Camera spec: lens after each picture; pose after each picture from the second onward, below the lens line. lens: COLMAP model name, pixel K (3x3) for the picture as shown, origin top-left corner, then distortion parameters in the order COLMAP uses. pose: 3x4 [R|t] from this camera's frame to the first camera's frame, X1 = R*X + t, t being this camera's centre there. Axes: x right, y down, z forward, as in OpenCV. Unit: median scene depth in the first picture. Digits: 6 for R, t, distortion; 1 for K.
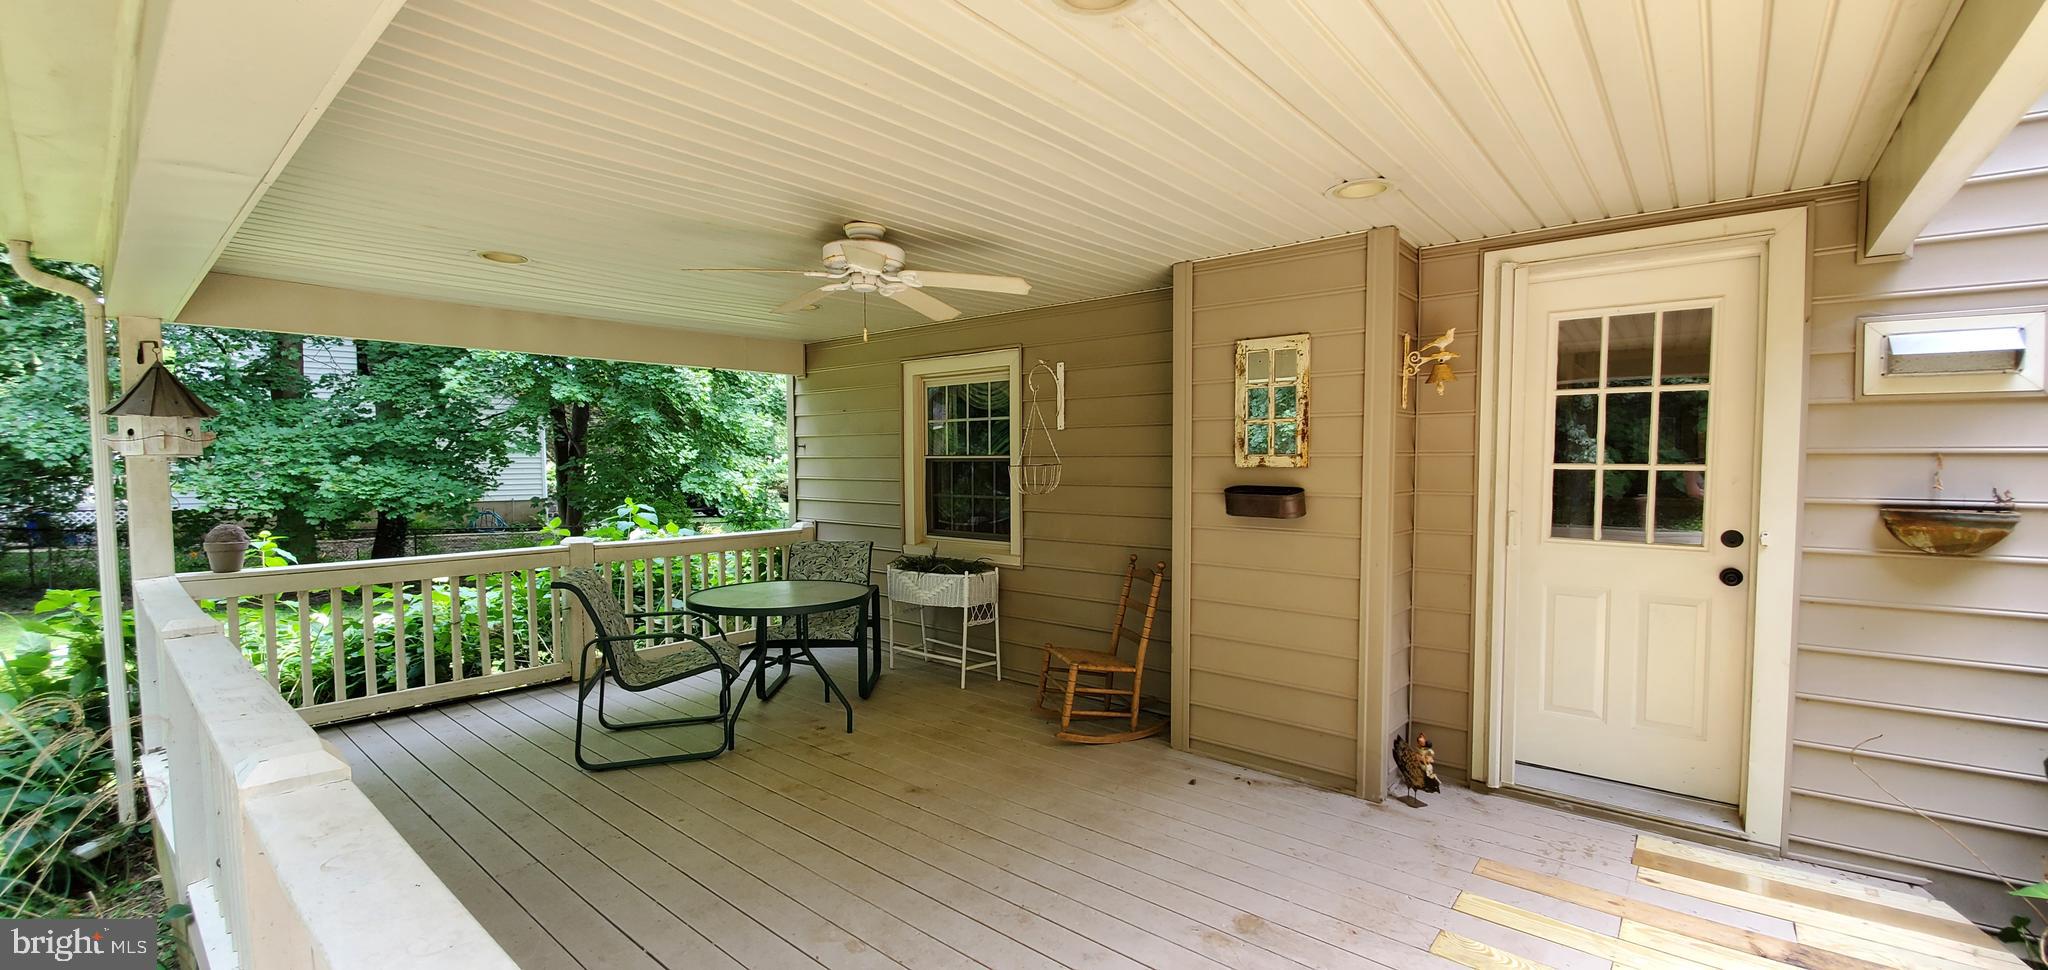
lens RADIAL K [[817.1, 0, 1022.6], [0, 817.1, 501.2], [0, 0, 1]] dist [0.019997, -0.018930]
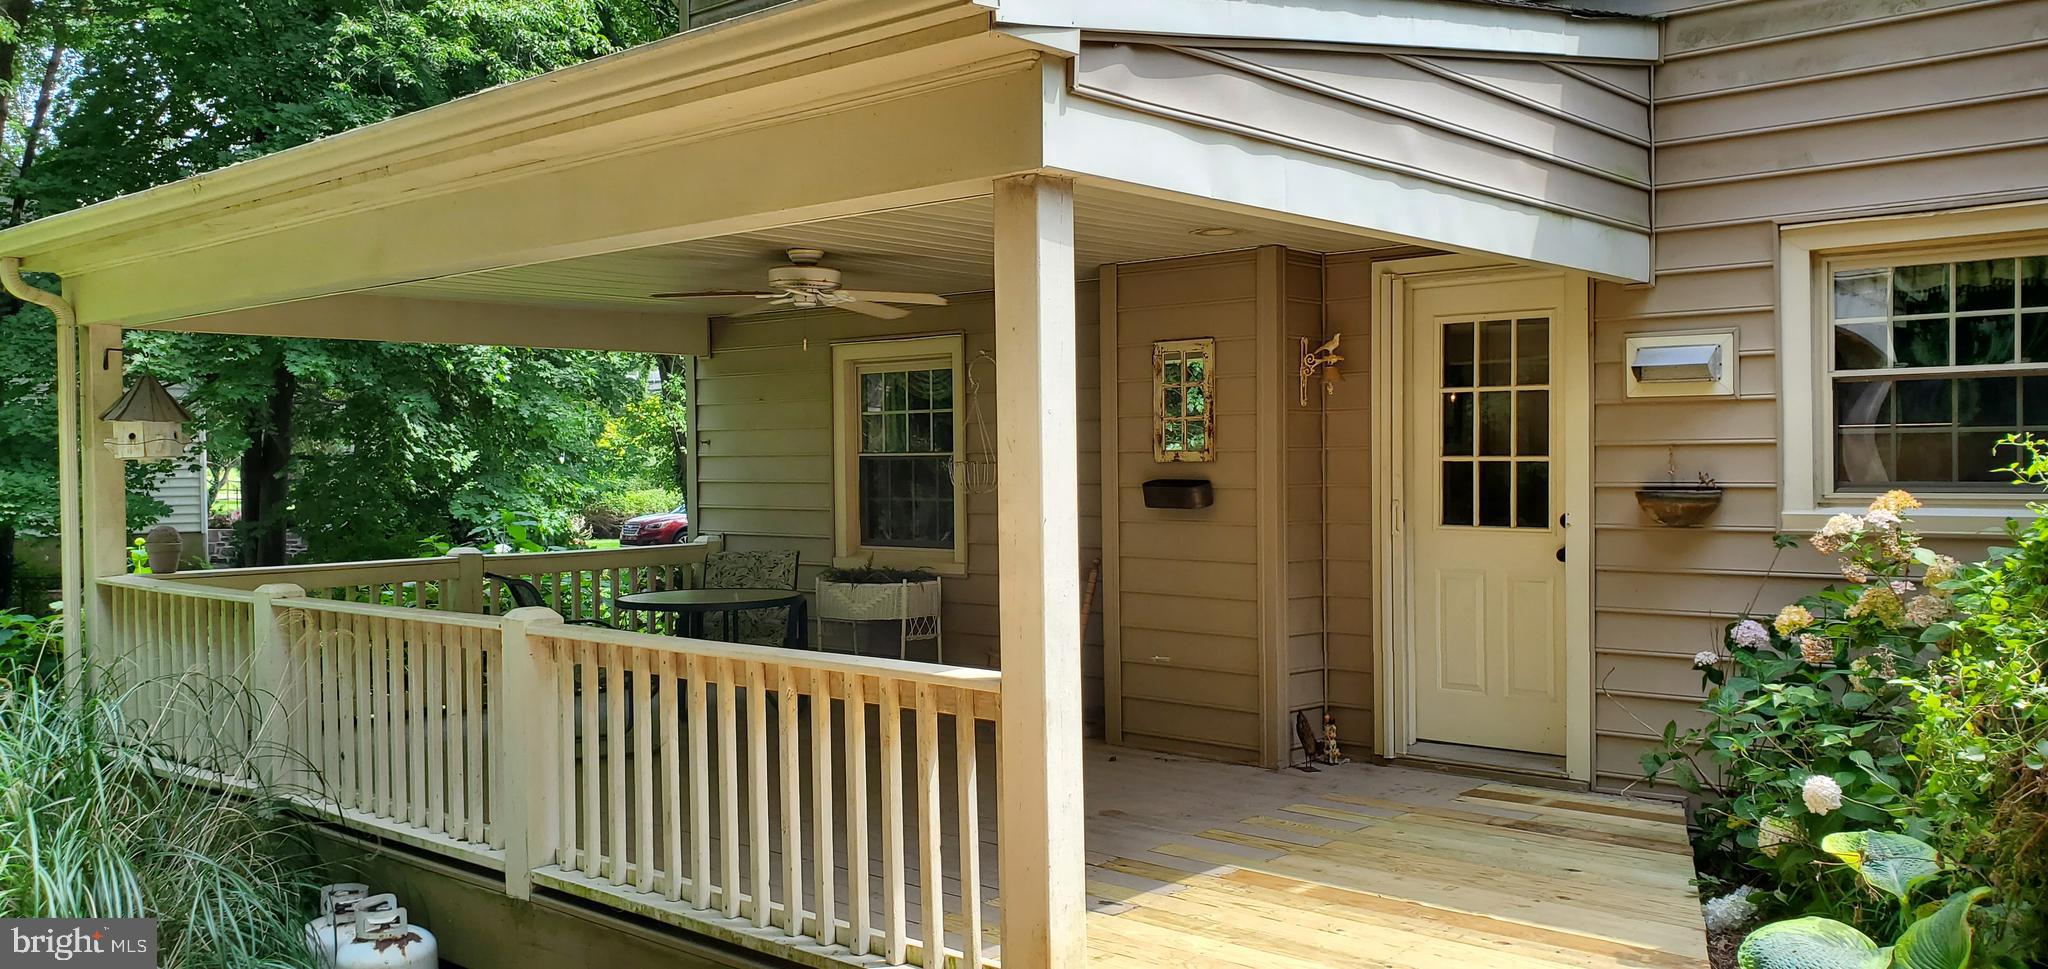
lens RADIAL K [[1596.5, 0, 998.7], [0, 1596.5, 479.9], [0, 0, 1]] dist [0.156400, 0.000122]
pose [[0.999568, -0.007643, -0.028364, 0.115228], [0.006605, 0.999311, -0.036514, 0.053640], [0.028624, 0.036310, 0.998931, -1.027538]]
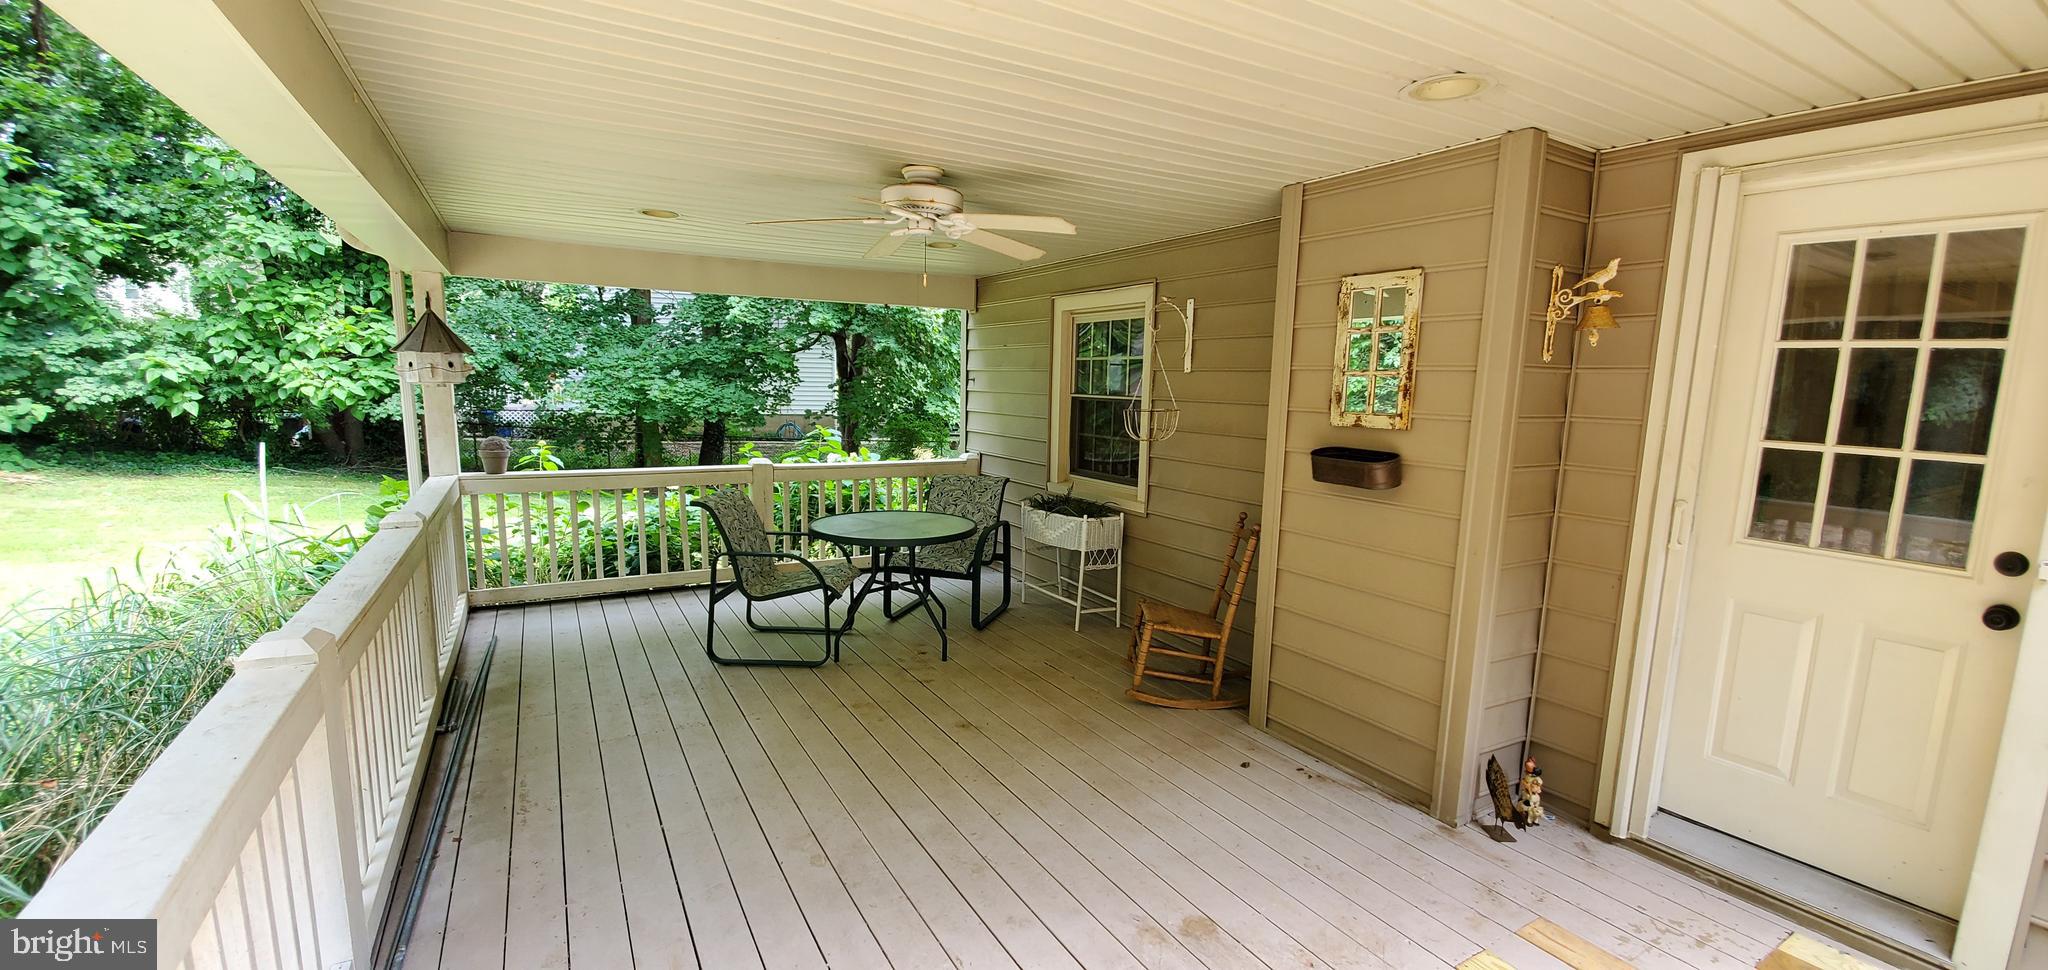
lens RADIAL K [[817.1, 0, 1022.6], [0, 817.1, 501.2], [0, 0, 1]] dist [0.019997, -0.018930]
pose [[0.943277, 0.071353, -0.324249, 0.234171], [-0.041048, 0.994204, 0.099366, -0.033691], [0.329459, -0.080420, 0.940739, 0.063572]]
